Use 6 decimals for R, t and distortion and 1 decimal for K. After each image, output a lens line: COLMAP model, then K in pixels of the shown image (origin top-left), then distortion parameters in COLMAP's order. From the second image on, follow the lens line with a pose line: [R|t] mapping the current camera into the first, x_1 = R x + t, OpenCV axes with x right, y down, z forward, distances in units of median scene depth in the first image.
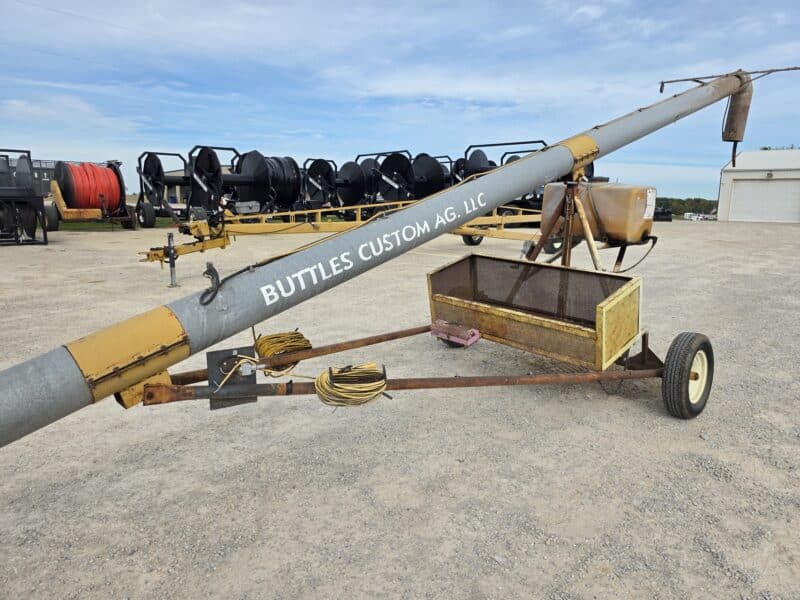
lens RADIAL K [[544.2, 0, 404.2], [0, 544.2, 292.5], [0, 0, 1]] dist [0.059054, -0.062986]
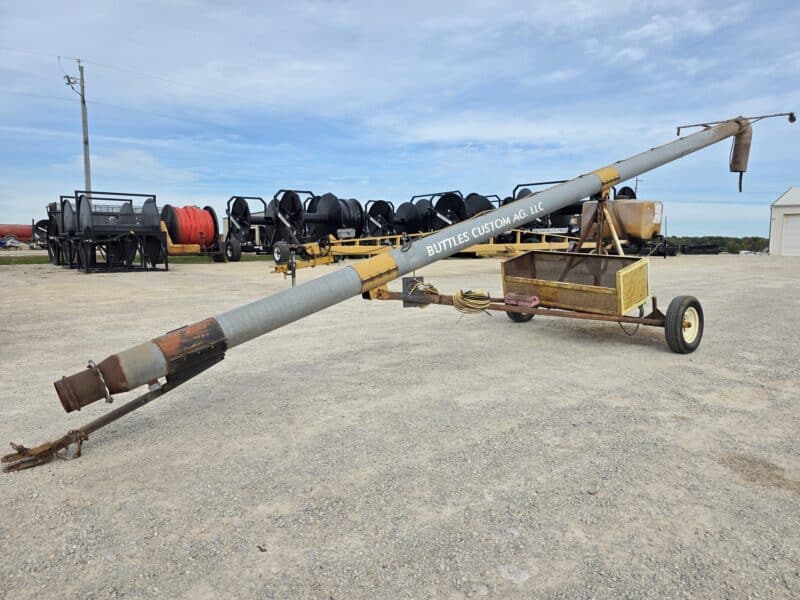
lens RADIAL K [[544.2, 0, 403.0], [0, 544.2, 297.3], [0, 0, 1]] dist [0.059054, -0.062986]
pose [[0.996583, -0.004940, -0.082449, -0.062547], [-0.000640, 0.997718, -0.067510, 0.098575], [0.082594, 0.067332, 0.994306, -0.295736]]
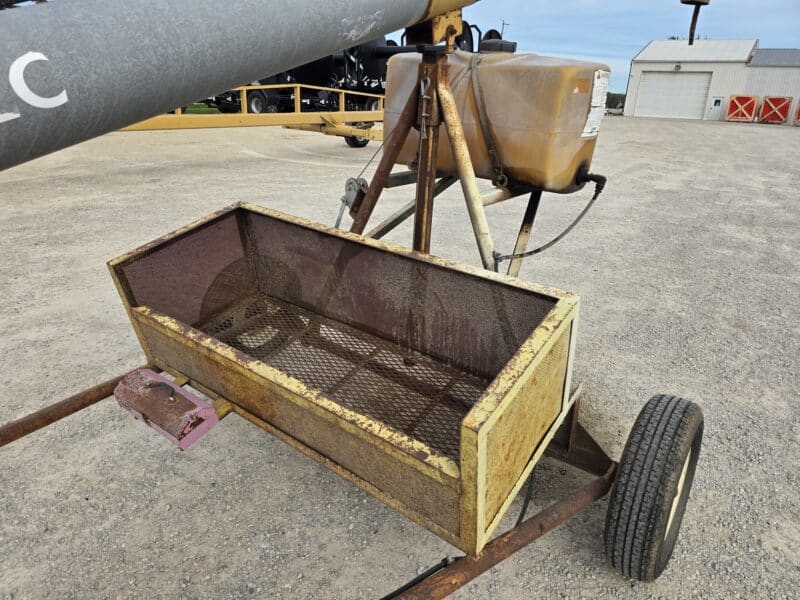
lens RADIAL K [[544.2, 0, 393.3], [0, 544.2, 307.4], [0, 0, 1]] dist [0.059054, -0.062986]
pose [[0.989692, -0.036411, 0.138506, 0.128656], [0.006425, 0.977455, 0.211048, -0.057410], [-0.143068, -0.207983, 0.967613, 0.335603]]
